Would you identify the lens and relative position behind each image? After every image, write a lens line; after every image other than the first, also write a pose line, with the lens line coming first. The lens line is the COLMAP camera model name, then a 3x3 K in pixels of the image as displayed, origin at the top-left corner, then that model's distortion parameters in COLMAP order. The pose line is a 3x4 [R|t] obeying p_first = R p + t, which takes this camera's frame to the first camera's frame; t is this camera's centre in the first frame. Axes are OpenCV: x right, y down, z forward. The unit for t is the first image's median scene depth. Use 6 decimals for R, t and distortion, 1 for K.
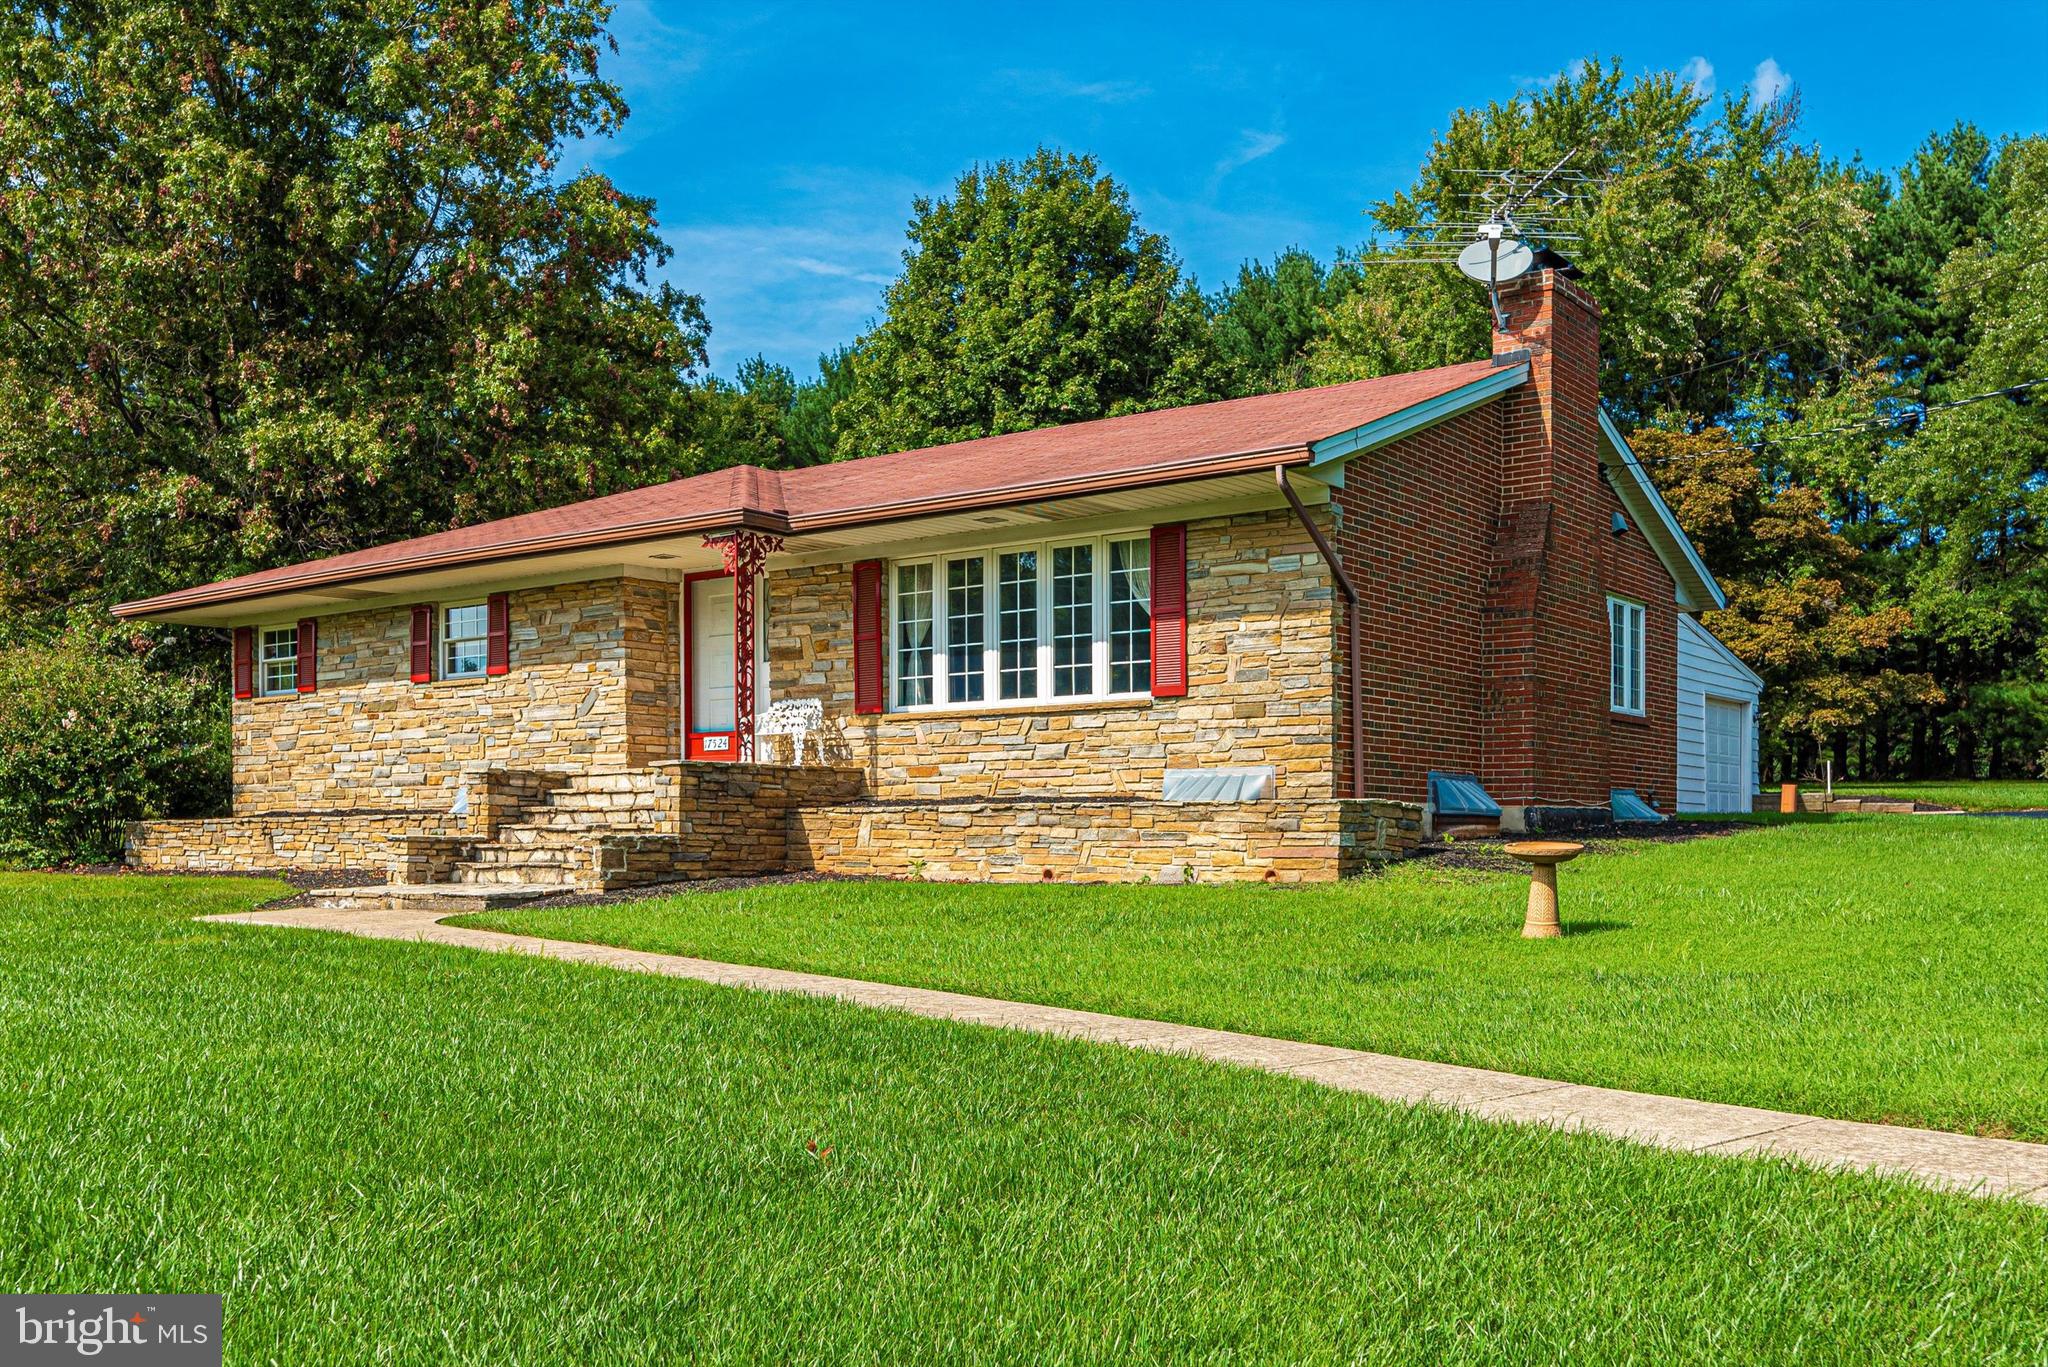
lens RADIAL K [[1935.8, 0, 1027.5], [0, 1935.8, 822.1], [0, 0, 1]] dist [0.001500, 0.000000]
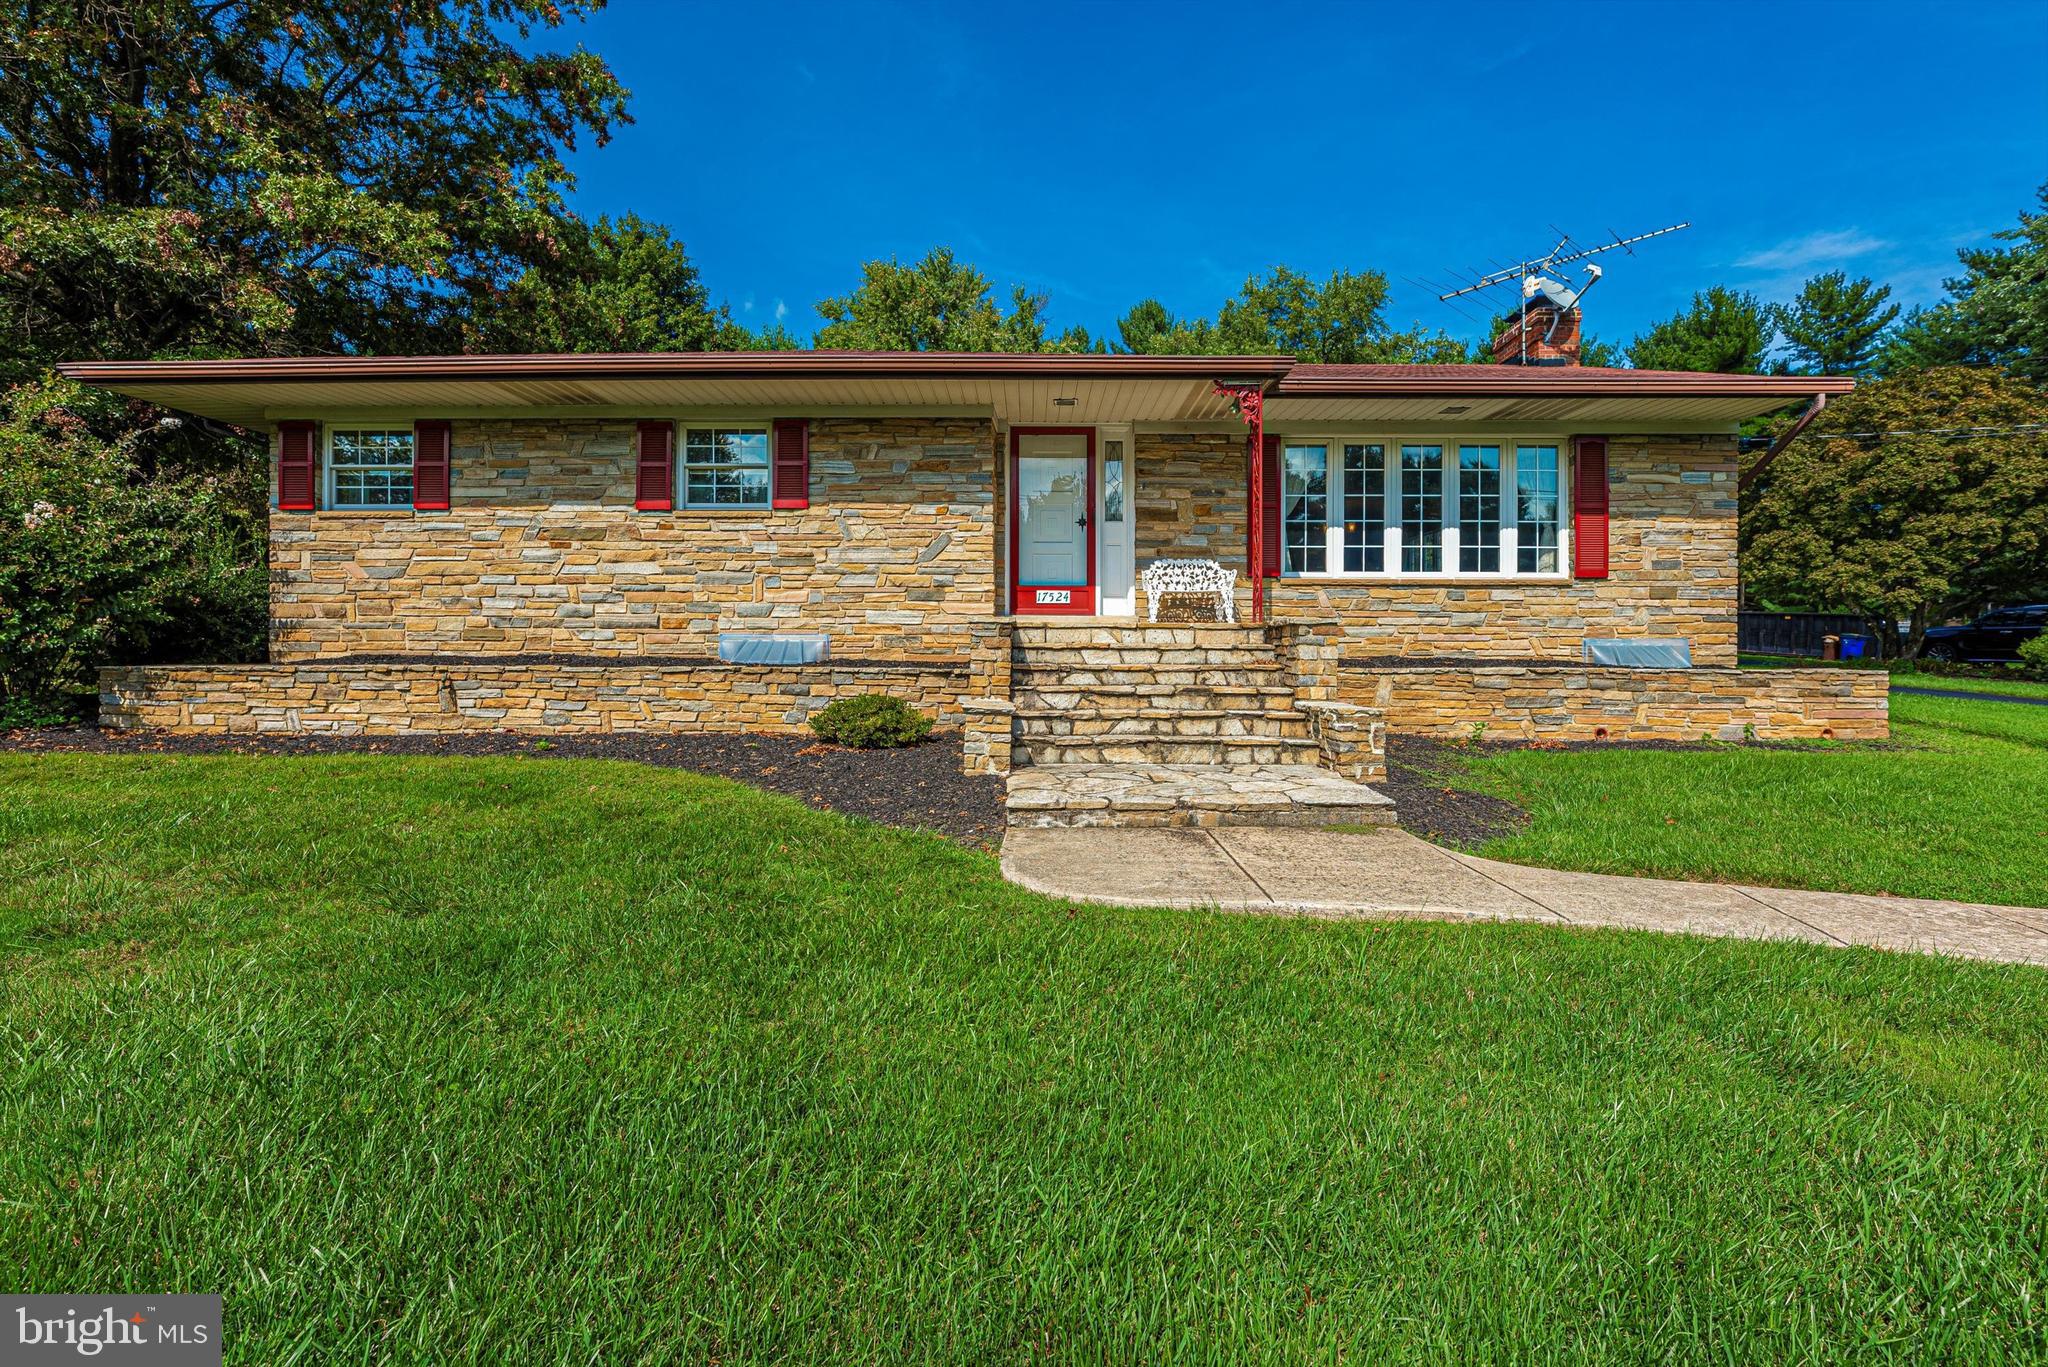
lens RADIAL K [[909.9, 0, 1015.5], [0, 909.9, 647.3], [0, 0, 1]] dist [-0.001186, -0.000041]
pose [[0.810555, 0.010686, 0.585565, -0.477410], [-0.014092, 0.999900, 0.001259, -0.015084], [-0.585493, -0.009272, 0.810624, 0.652024]]
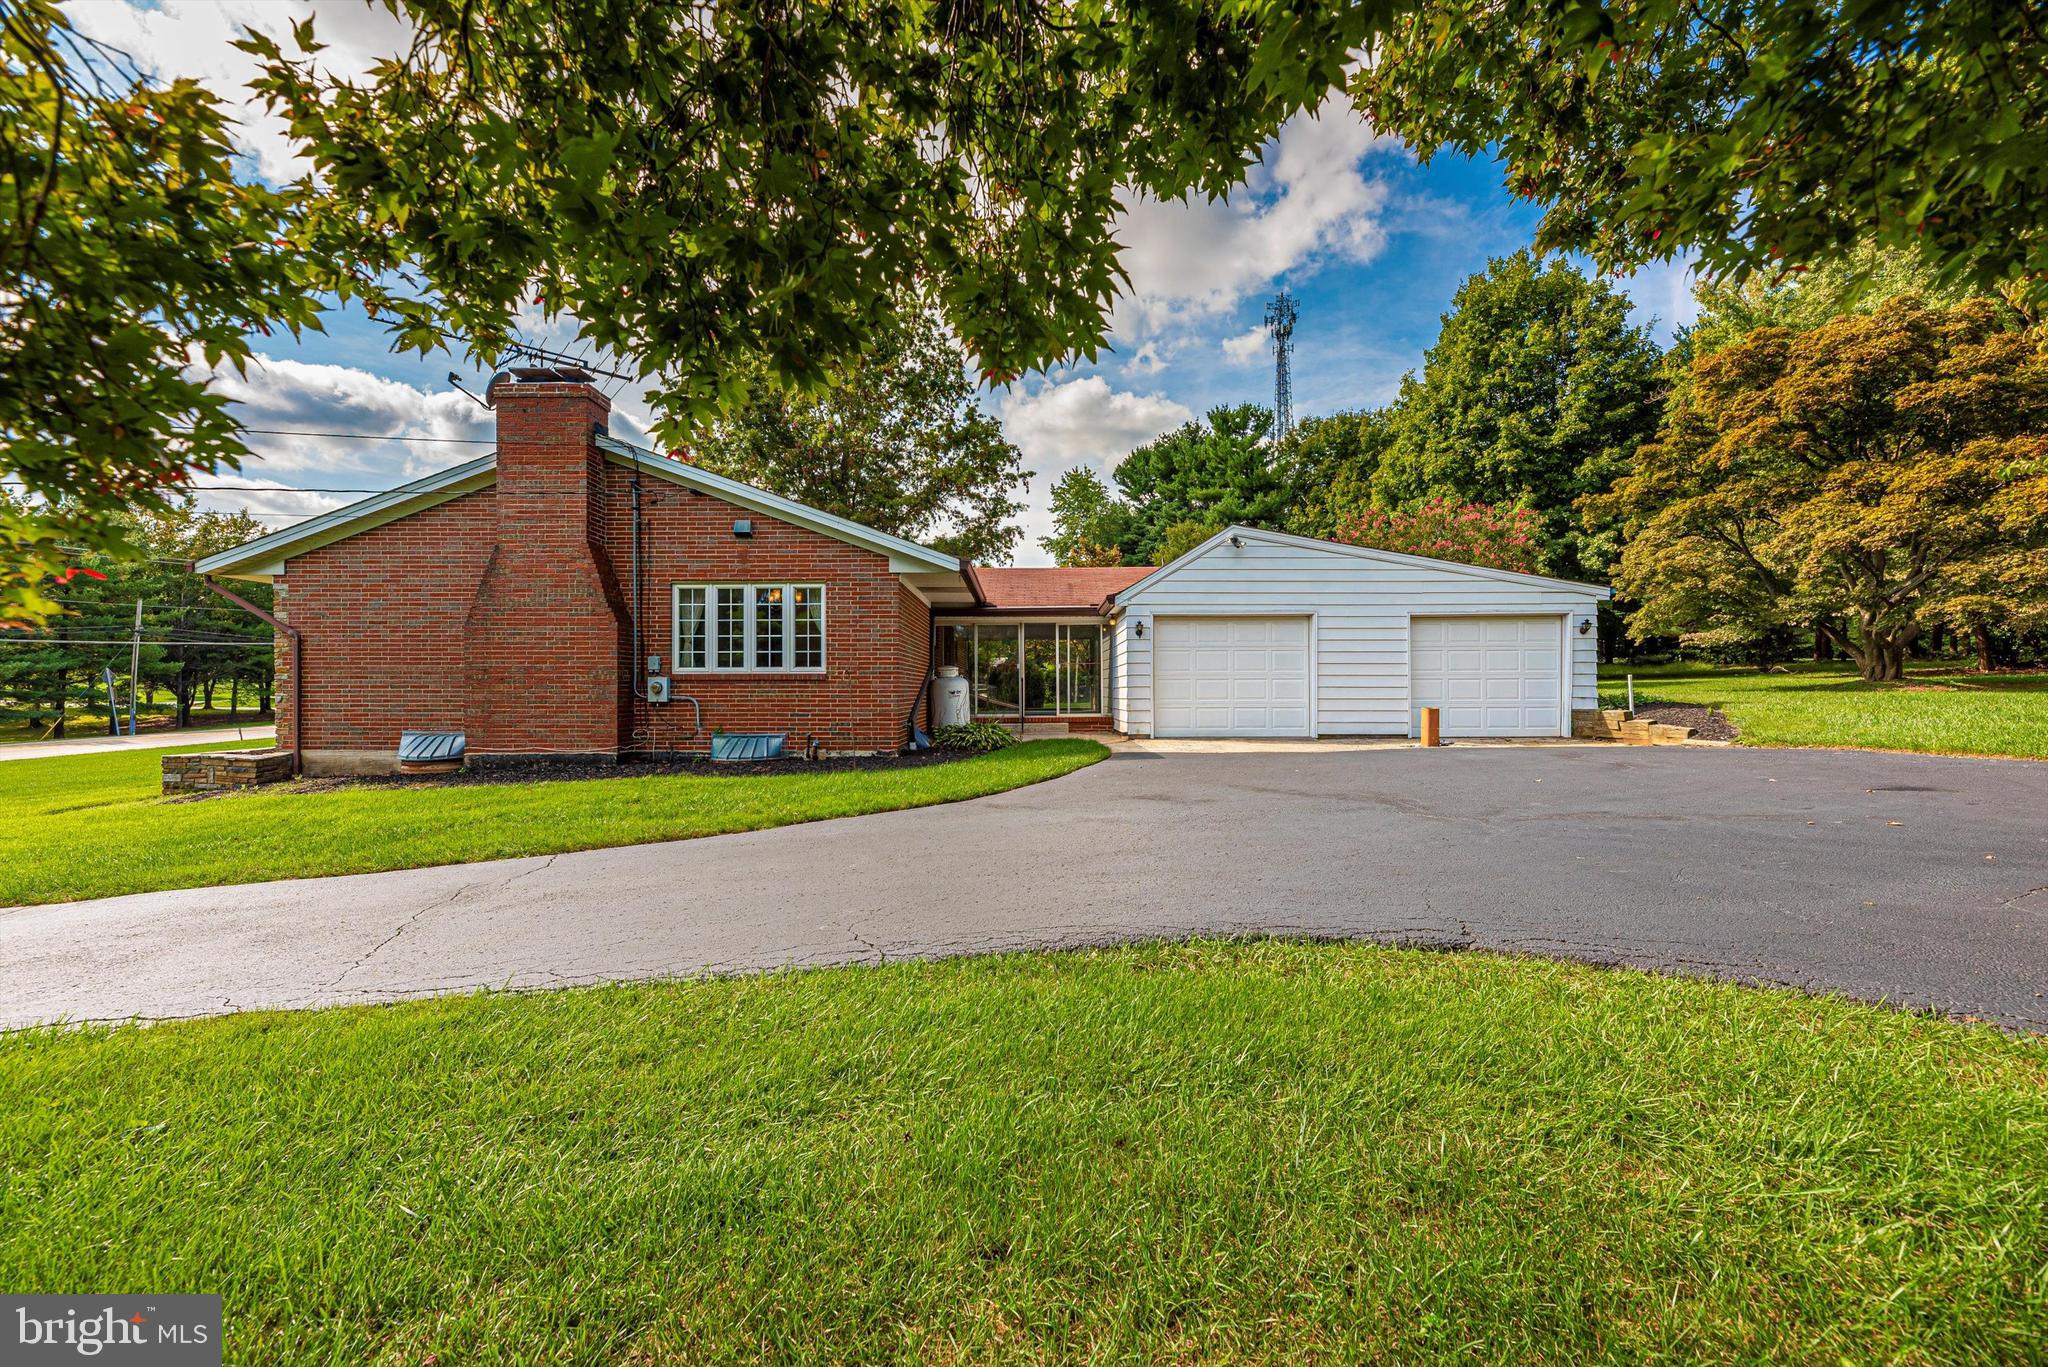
lens RADIAL K [[843.8, 0, 1016.9], [0, 843.8, 691.4], [0, 0, 1]] dist [-0.003957, 0.000761]
pose [[0.566358, 0.008073, -0.824120, 0.974124], [0.012859, 0.999744, 0.018630, -0.059399], [0.824059, -0.021149, 0.566109, 0.924409]]
